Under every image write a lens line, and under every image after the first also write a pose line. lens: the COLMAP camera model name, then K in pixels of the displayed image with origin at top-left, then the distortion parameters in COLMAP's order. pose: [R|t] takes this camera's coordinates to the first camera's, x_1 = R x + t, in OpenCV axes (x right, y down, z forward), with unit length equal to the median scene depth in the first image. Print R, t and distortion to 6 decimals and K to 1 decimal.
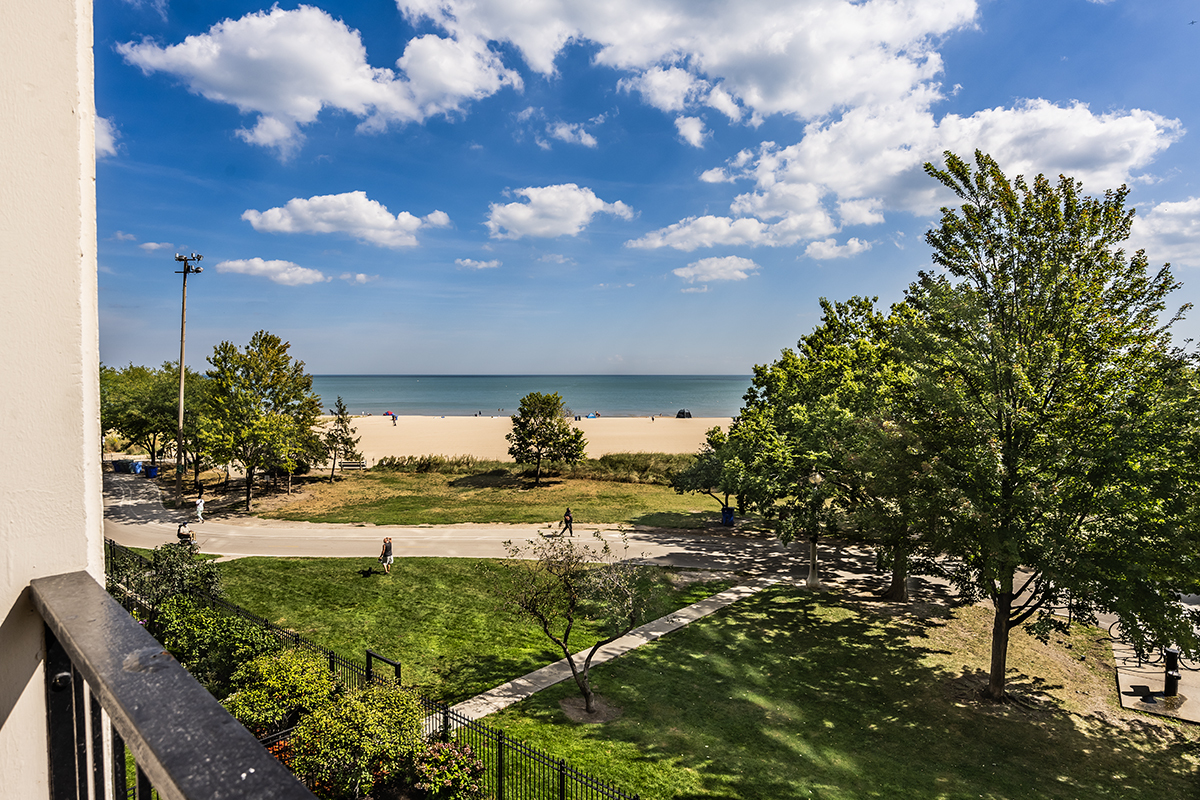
lens RADIAL K [[667.0, 0, 600.0], [0, 667.0, 400.0], [0, 0, 1]] dist [-0.002856, -0.000233]
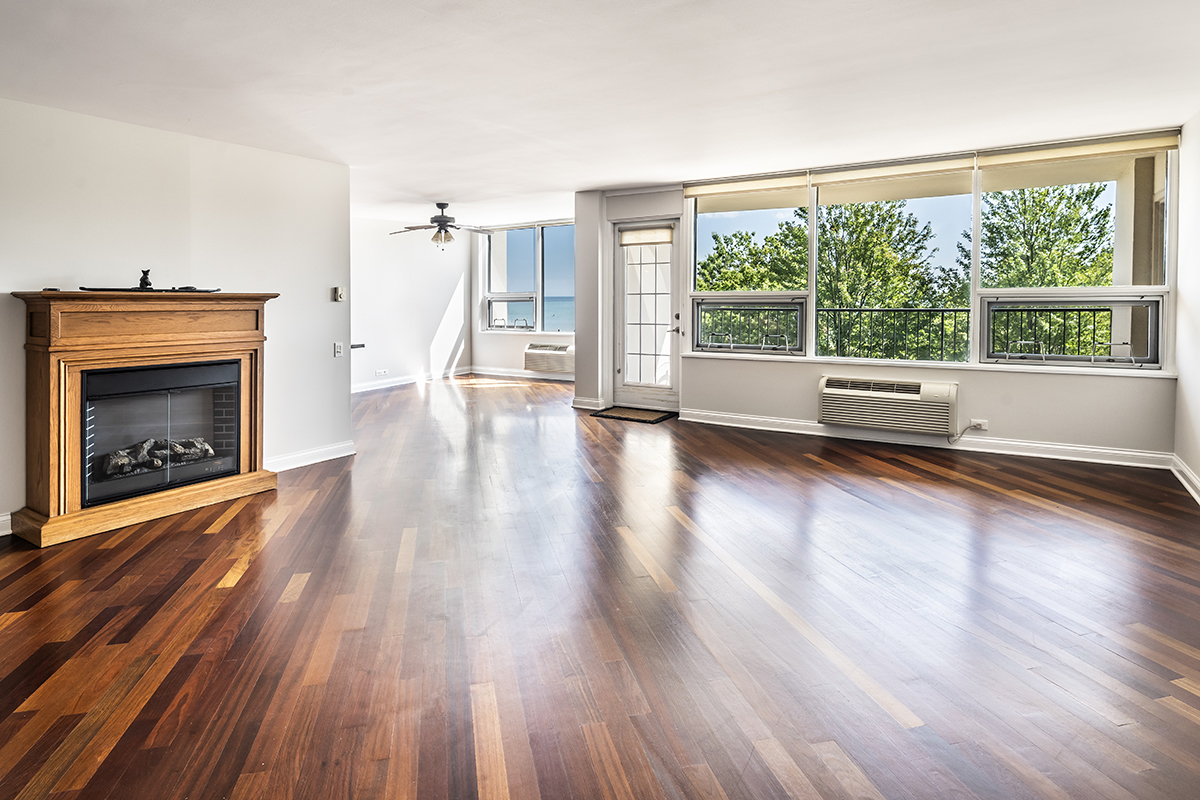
lens RADIAL K [[654.5, 0, 597.1], [0, 654.5, 314.8], [0, 0, 1]] dist [-0.009710, -0.000757]
pose [[0.986028, -0.013735, 0.166012, -0.159142], [0.015231, 0.999854, -0.007744, 0.019719], [-0.165882, 0.010164, 0.986093, -0.324106]]
